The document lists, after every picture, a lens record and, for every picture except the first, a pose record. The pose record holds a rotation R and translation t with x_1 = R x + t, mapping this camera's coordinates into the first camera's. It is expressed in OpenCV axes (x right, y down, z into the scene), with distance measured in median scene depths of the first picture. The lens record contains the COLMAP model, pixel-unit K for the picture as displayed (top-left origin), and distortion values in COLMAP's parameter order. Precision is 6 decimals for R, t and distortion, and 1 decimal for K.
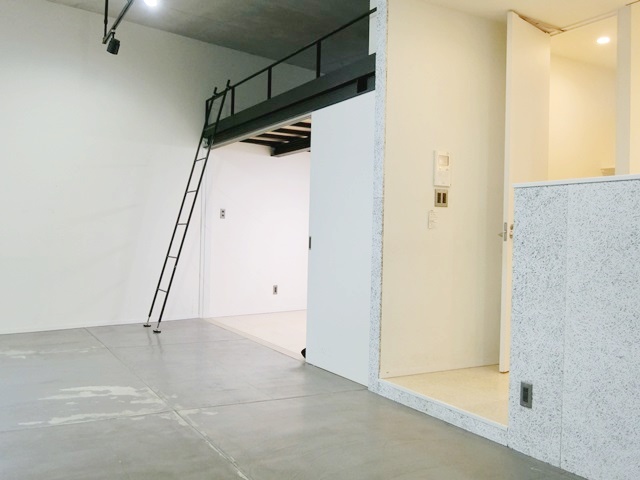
lens RADIAL K [[624.9, 0, 320.3], [0, 624.9, 239.4], [0, 0, 1]] dist [0.018094, 0.000000]
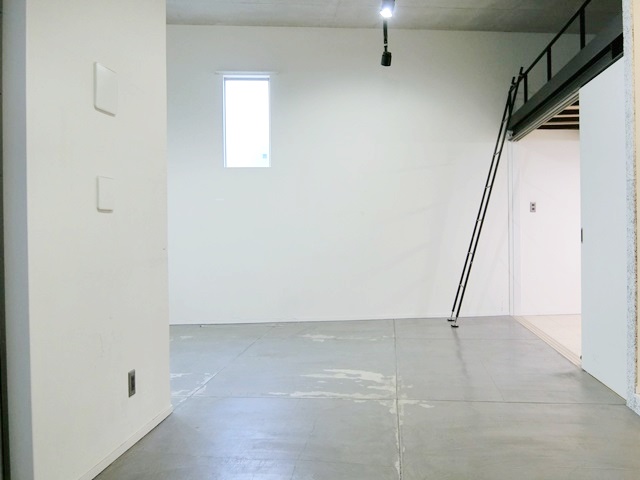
lens RADIAL K [[624.9, 0, 319.5], [0, 624.9, 239.2], [0, 0, 1]] dist [0.018094, 0.000000]
pose [[0.810579, -0.027626, -0.584978, 0.240335], [0.030454, 0.999524, -0.005004, 0.004803], [0.584837, -0.013759, 0.811034, 0.061726]]
